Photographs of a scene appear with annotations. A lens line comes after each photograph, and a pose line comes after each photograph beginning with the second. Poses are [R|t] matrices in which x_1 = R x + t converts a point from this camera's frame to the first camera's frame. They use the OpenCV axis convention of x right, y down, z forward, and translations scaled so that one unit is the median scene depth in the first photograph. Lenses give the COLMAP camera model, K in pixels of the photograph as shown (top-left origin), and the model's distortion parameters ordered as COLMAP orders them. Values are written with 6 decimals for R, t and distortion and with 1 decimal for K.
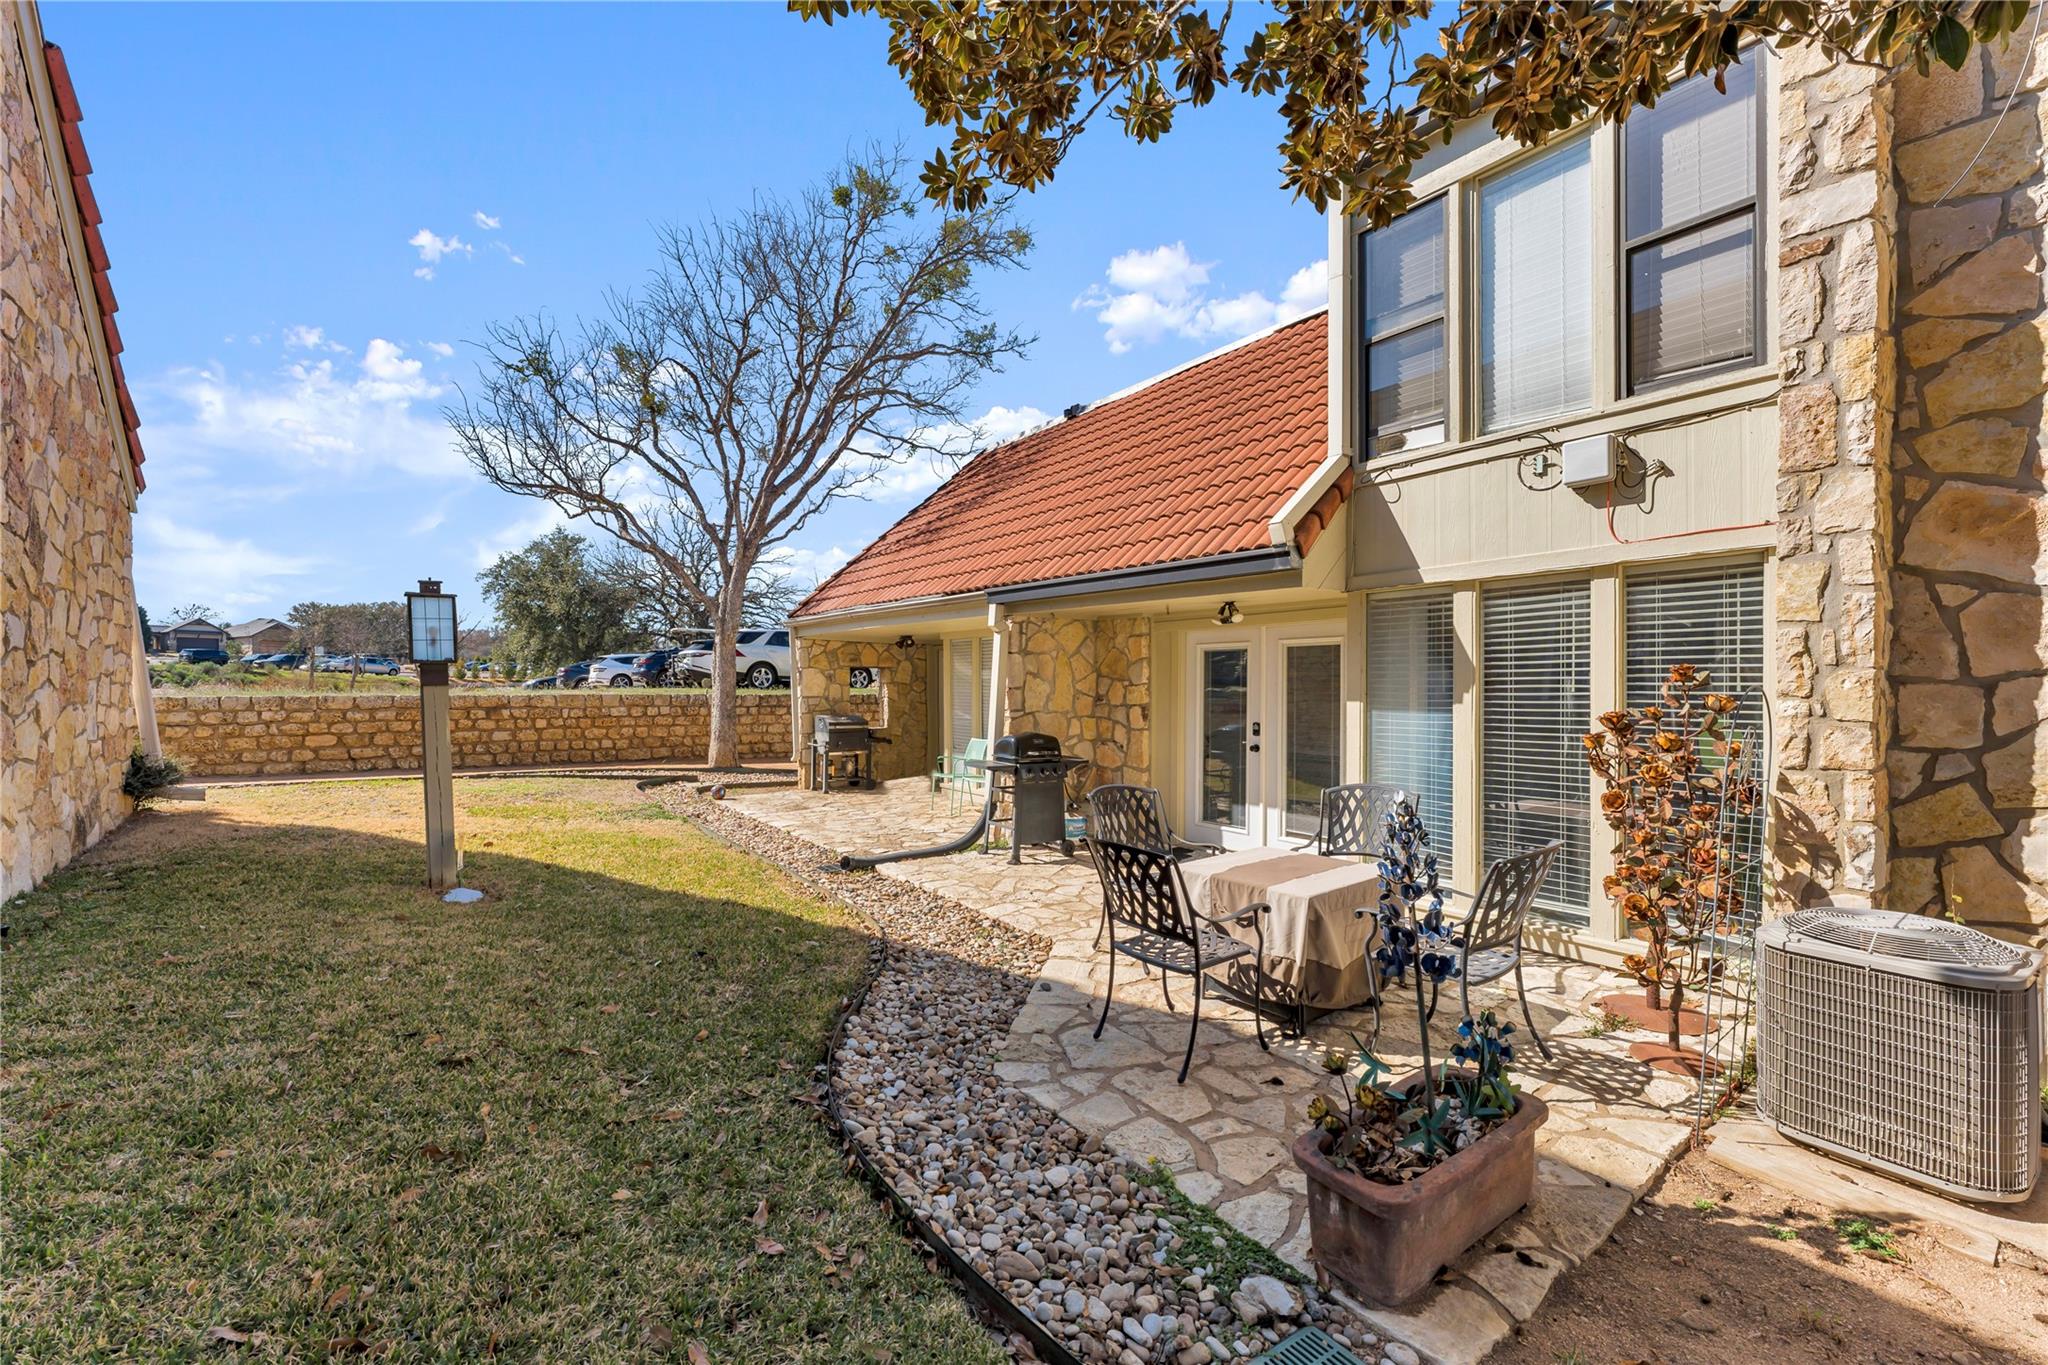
lens RADIAL K [[810.0, 0, 1026.7], [0, 810.0, 685.2], [0, 0, 1]] dist [-0.002141, -0.000249]
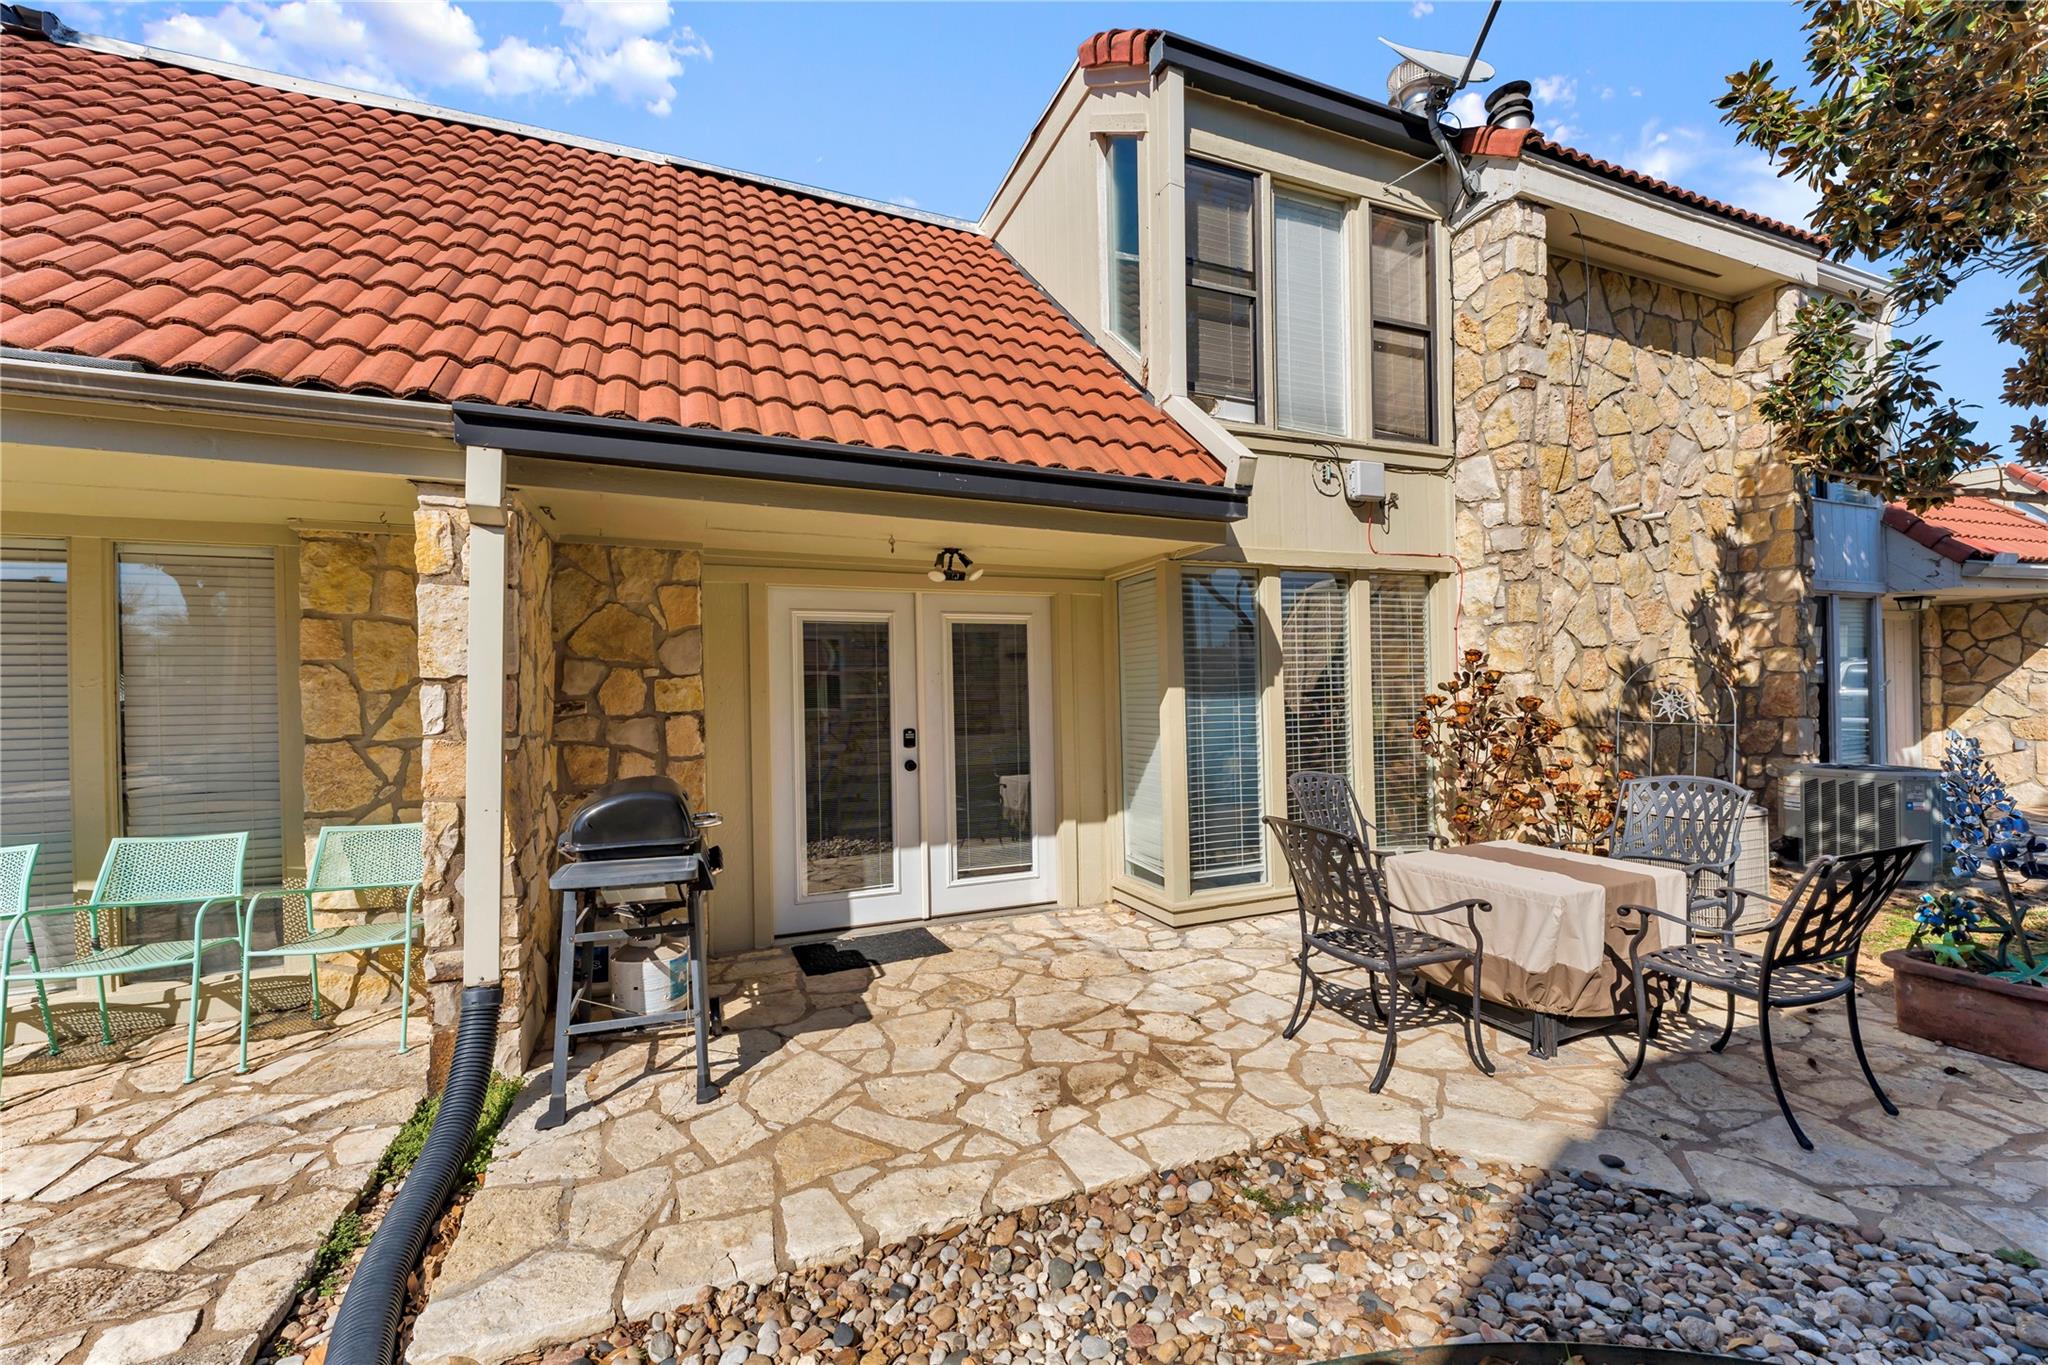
lens RADIAL K [[810.0, 0, 1026.0], [0, 810.0, 698.1], [0, 0, 1]] dist [-0.002141, -0.000249]
pose [[0.257055, -0.005181, 0.966383, -0.461674], [0.019782, 0.999804, 0.000099, 0.027129], [-0.966194, 0.019092, 0.257107, 0.909766]]
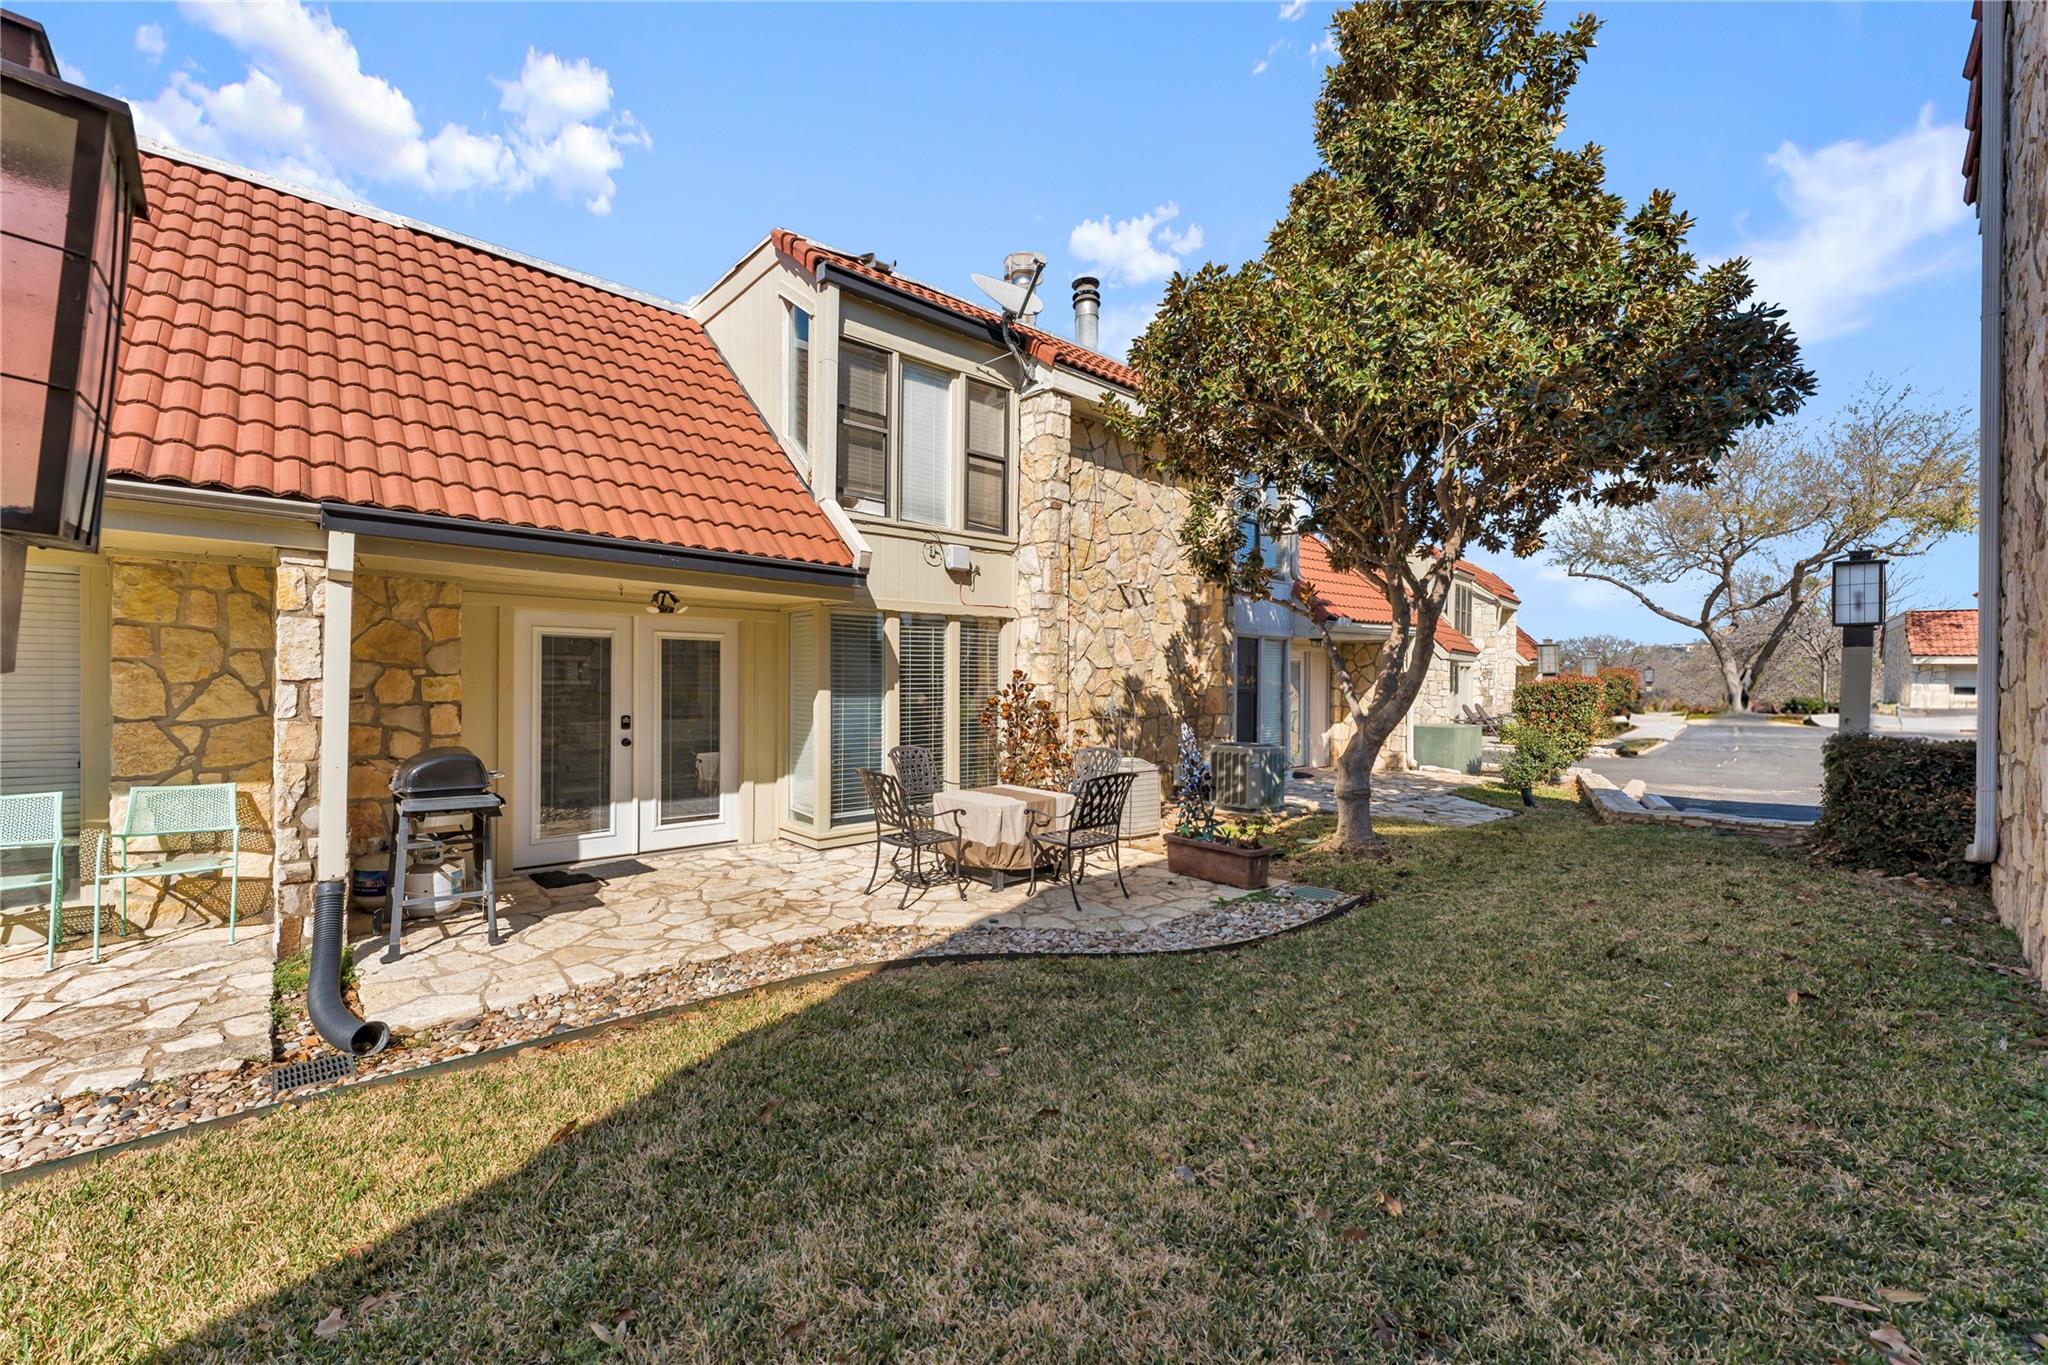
lens RADIAL K [[810.0, 0, 1021.2], [0, 810.0, 680.8], [0, 0, 1]] dist [-0.002141, -0.000249]
pose [[-0.086495, -0.000765, 0.996252, -0.891910], [-0.007379, 0.999973, 0.000127, 0.002047], [-0.996225, -0.007340, -0.086499, 0.778764]]
